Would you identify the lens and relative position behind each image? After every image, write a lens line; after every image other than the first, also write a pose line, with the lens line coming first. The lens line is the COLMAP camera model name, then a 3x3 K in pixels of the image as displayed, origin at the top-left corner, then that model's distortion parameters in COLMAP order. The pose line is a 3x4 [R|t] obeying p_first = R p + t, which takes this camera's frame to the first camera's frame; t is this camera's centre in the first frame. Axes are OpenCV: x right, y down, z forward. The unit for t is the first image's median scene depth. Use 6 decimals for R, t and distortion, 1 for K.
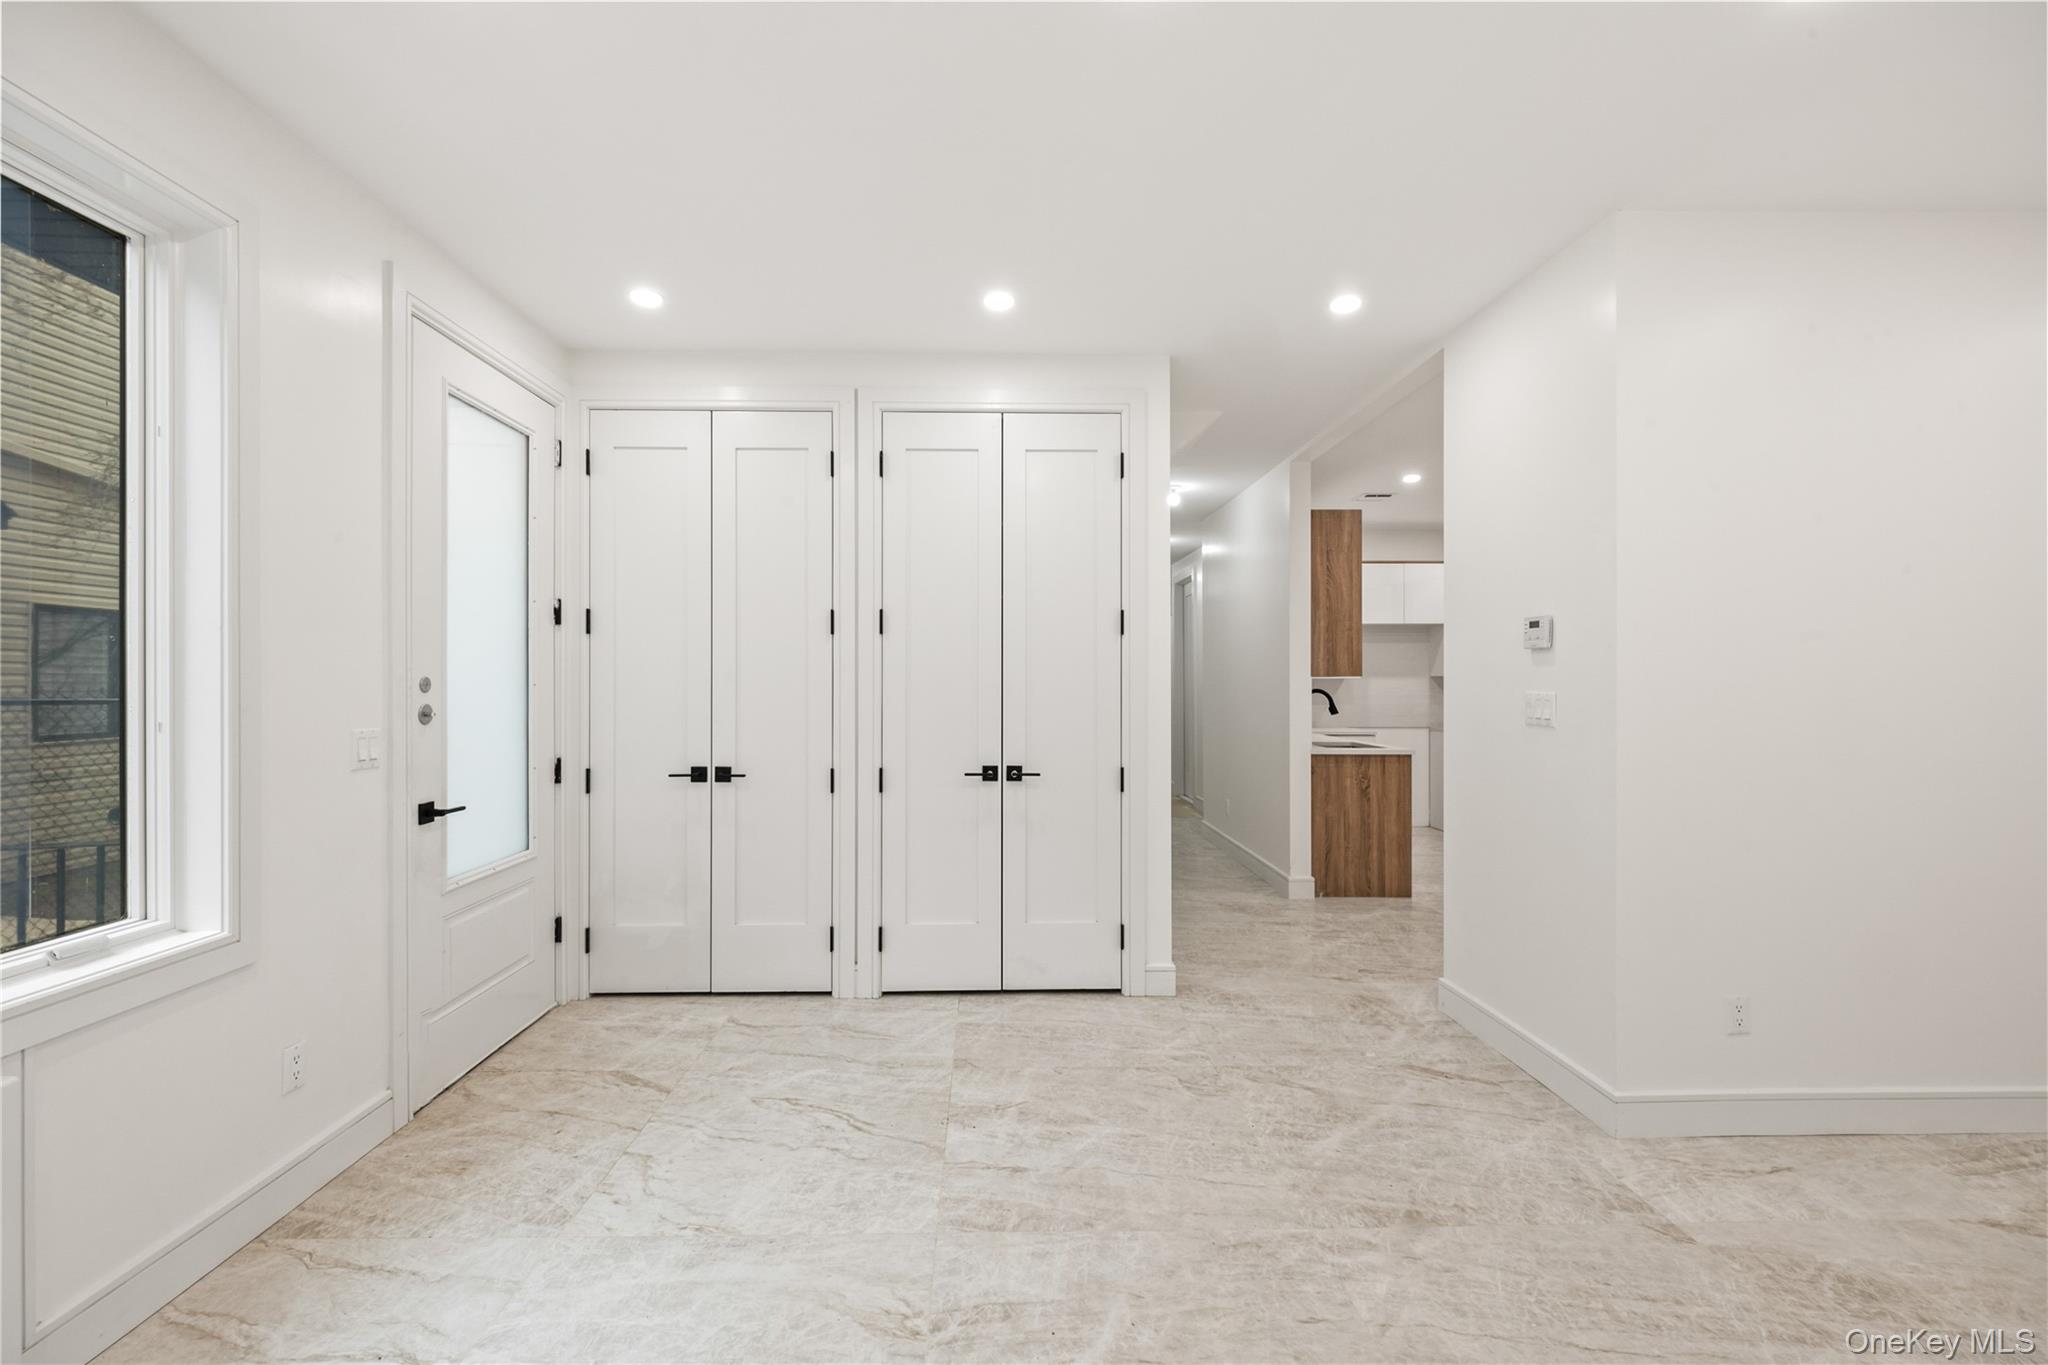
lens RADIAL K [[884.6, 0, 1010.5], [0, 884.6, 680.5], [0, 0, 1]] dist [-0.001120, -0.000215]
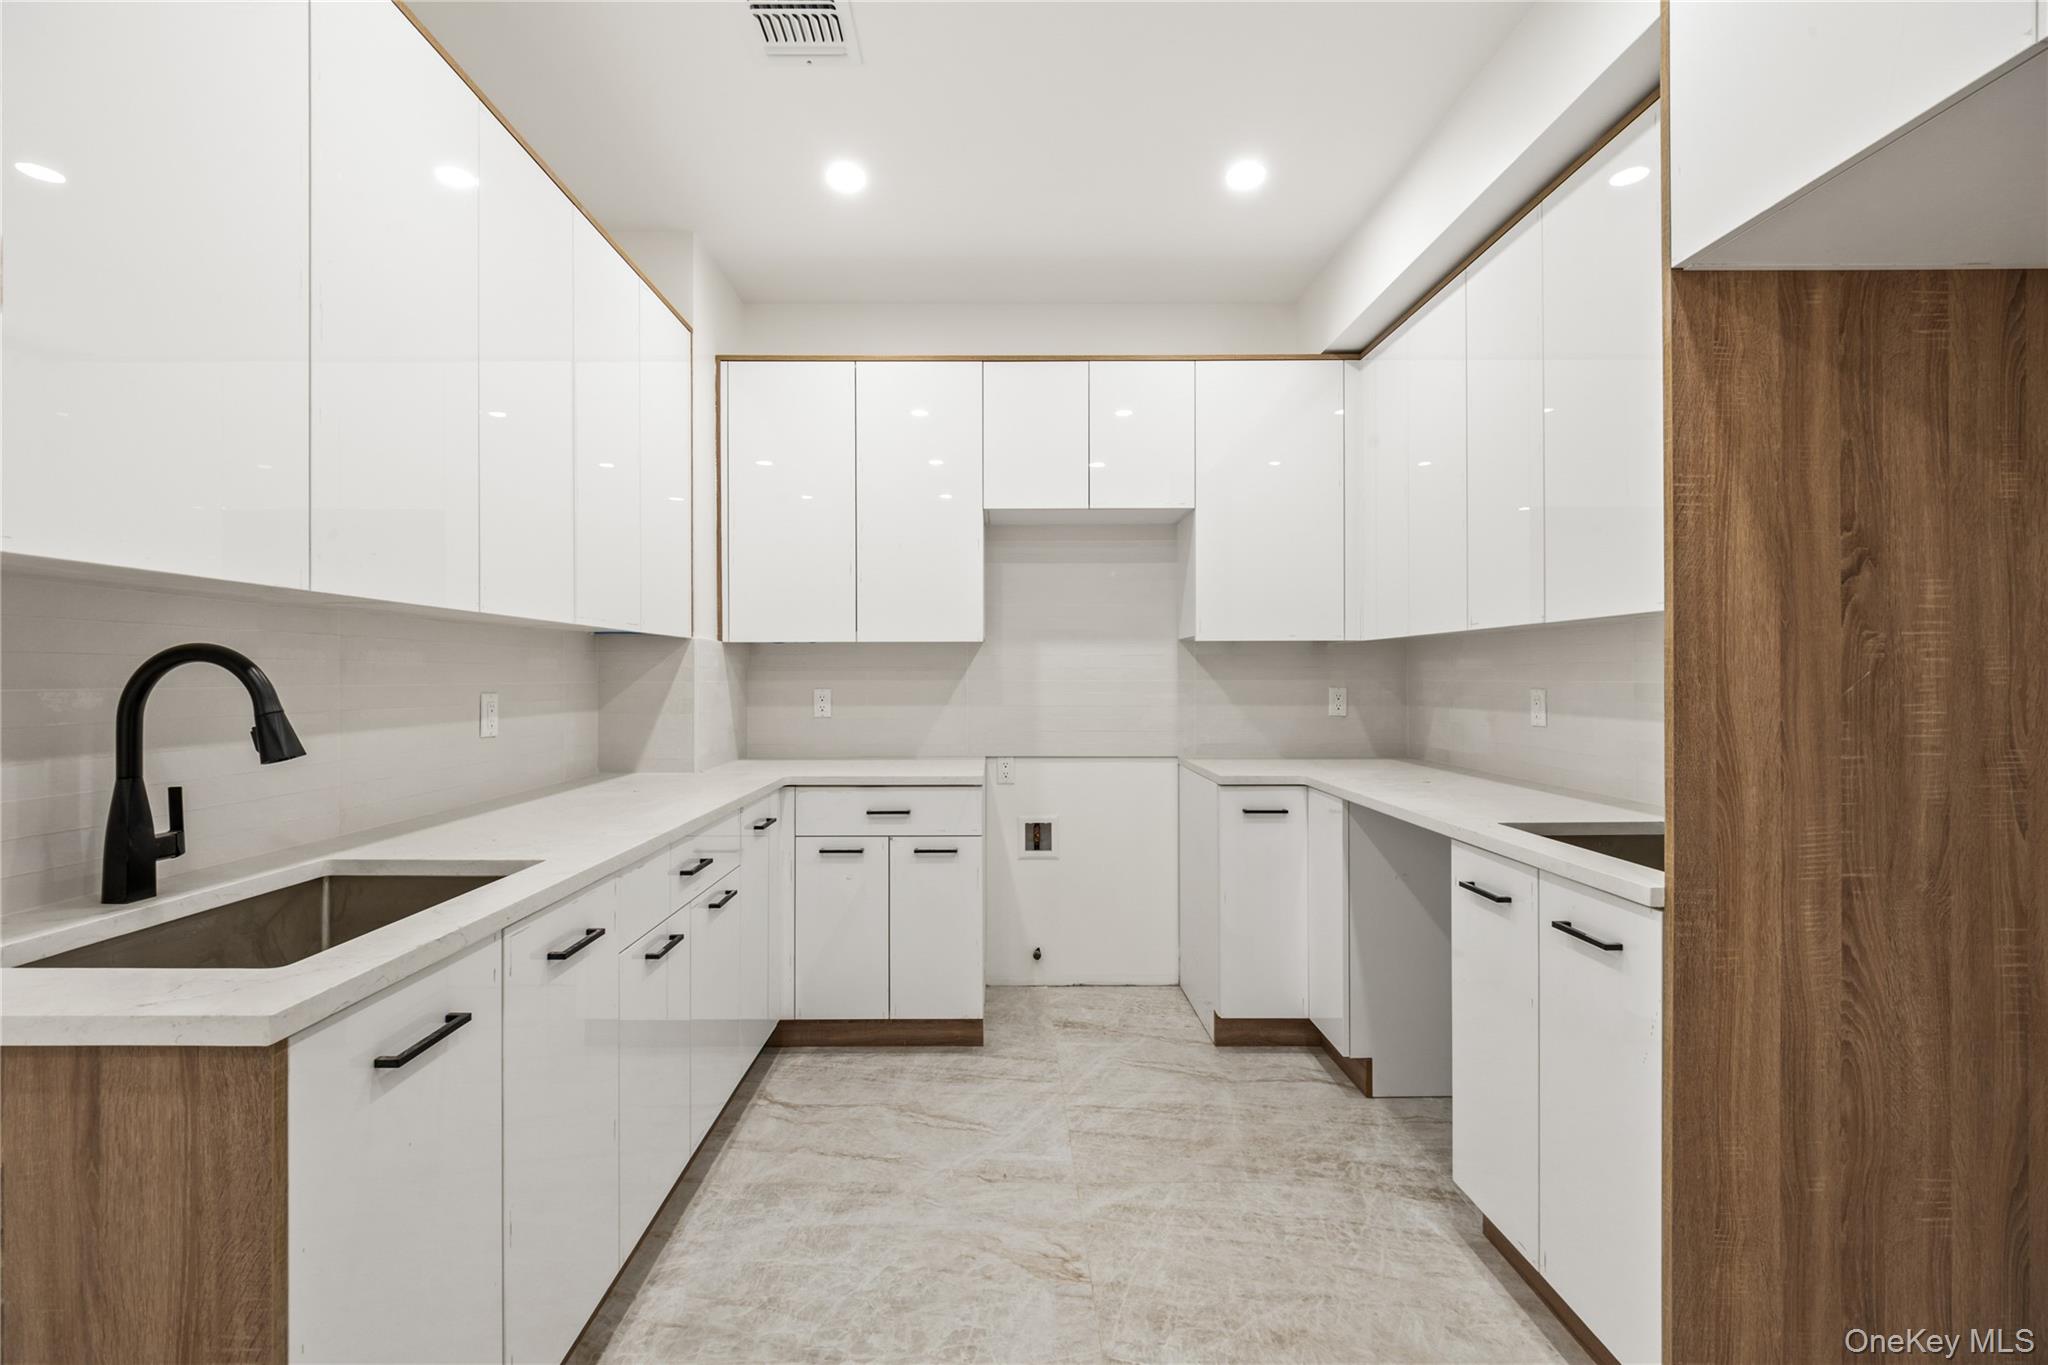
lens RADIAL K [[870.9, 0, 1005.2], [0, 870.9, 674.9], [0, 0, 1]] dist [-0.002247, -0.000190]
pose [[0.999833, -0.000949, -0.018250, 0.889288], [0.000945, 1.000000, -0.000218, 0.028720], [0.018250, 0.000201, 0.999833, 1.283917]]
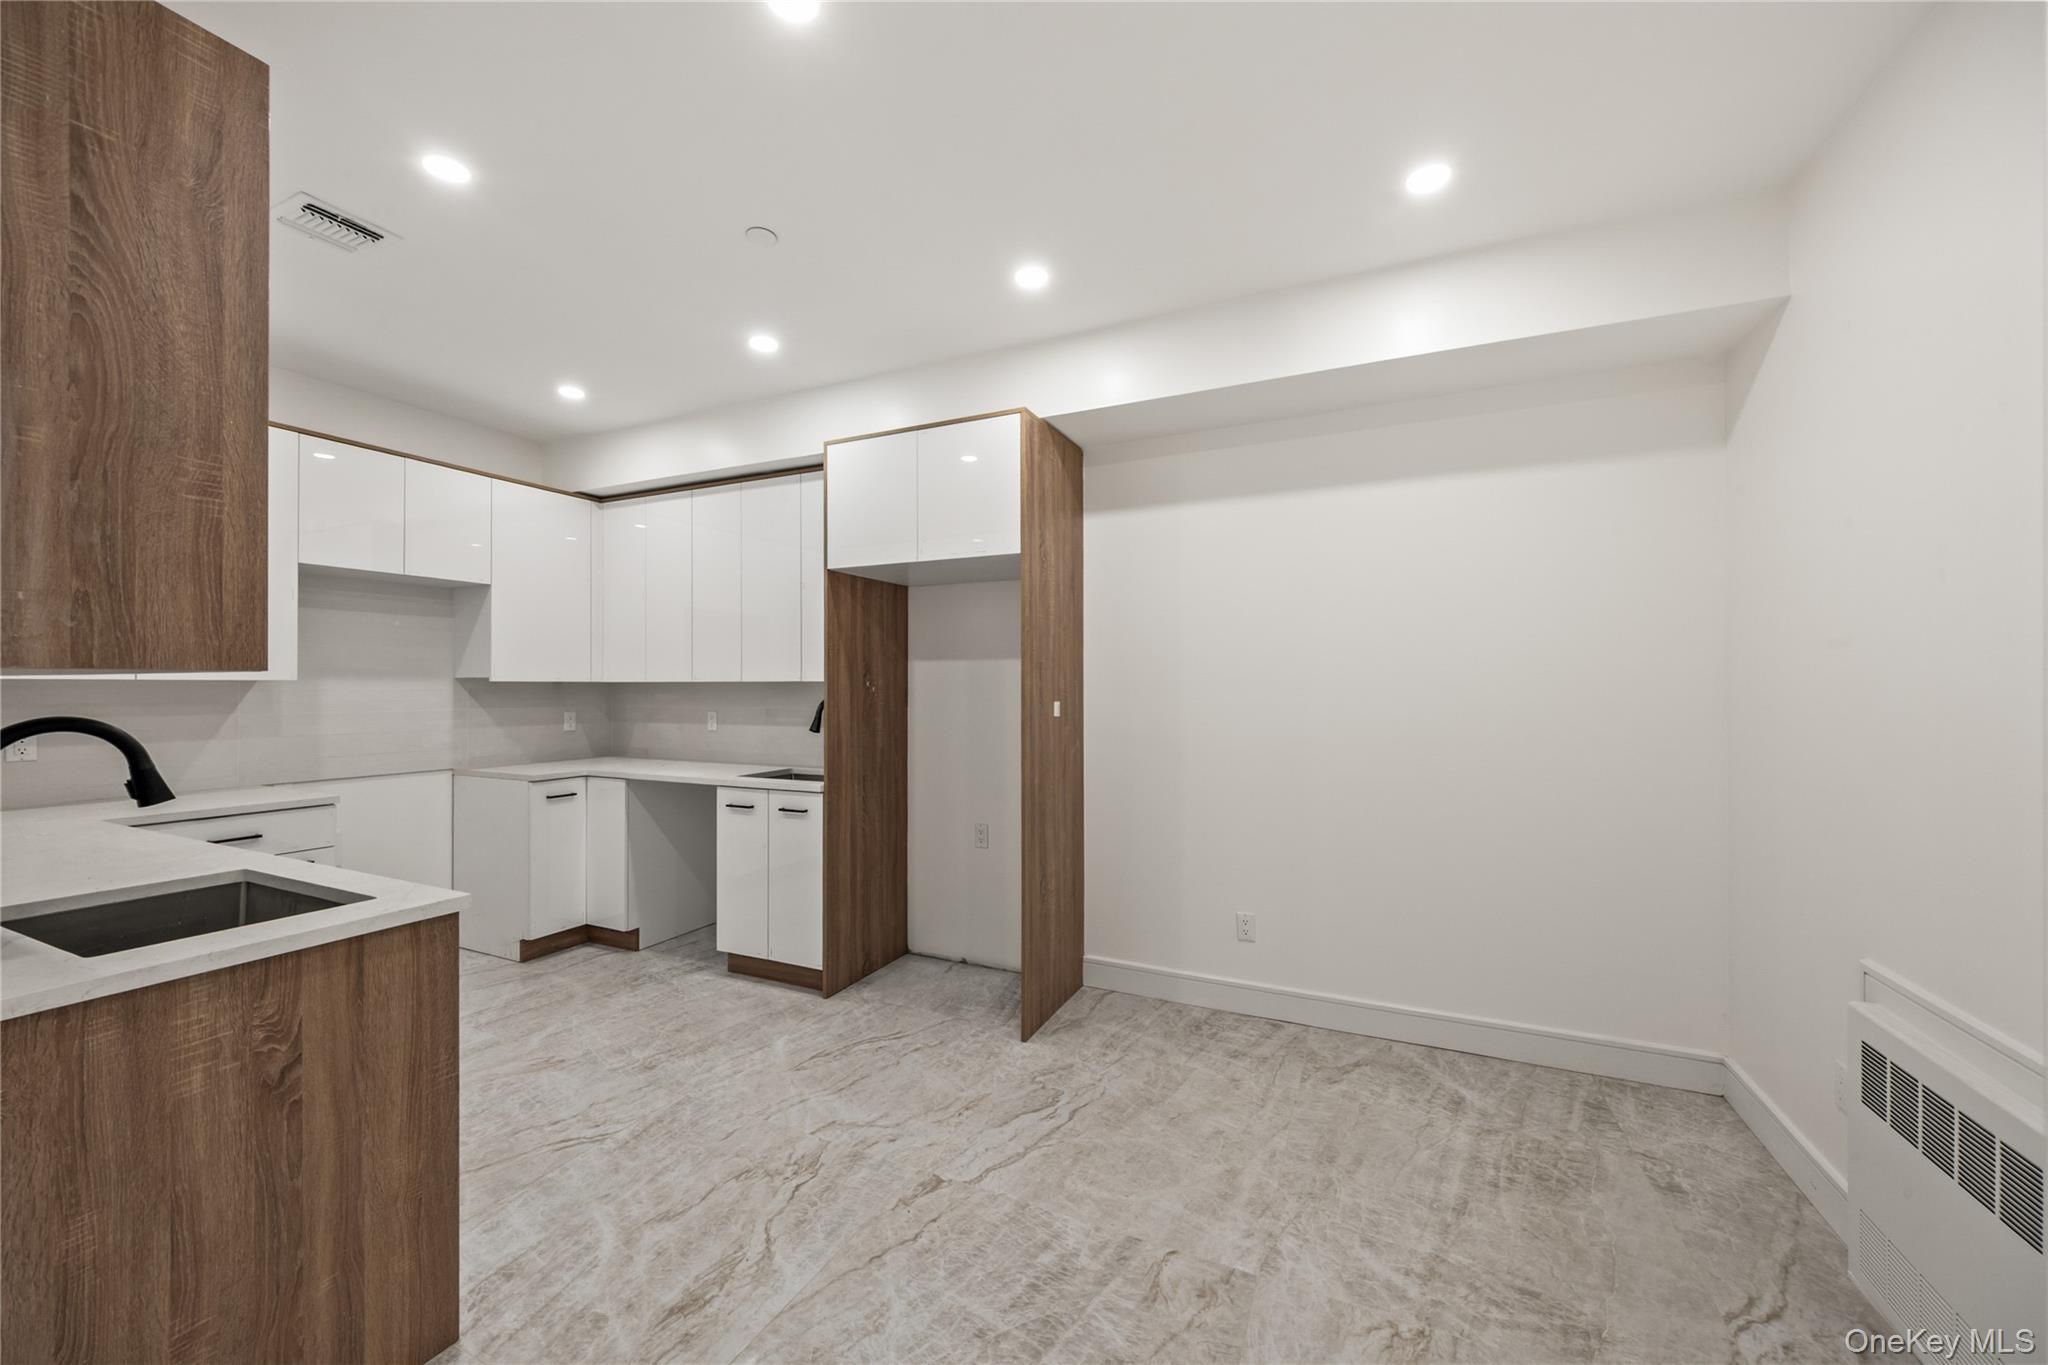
lens RADIAL K [[778.4, 0, 1024.0], [0, 778.4, 682.5], [0, 0, 1]] dist [-0.001508, -0.000203]
pose [[0.437328, 0.004961, 0.899289, 0.428623], [-0.002614, 0.999988, -0.004245, -0.000868], [-0.899298, -0.000495, 0.437335, 1.033426]]
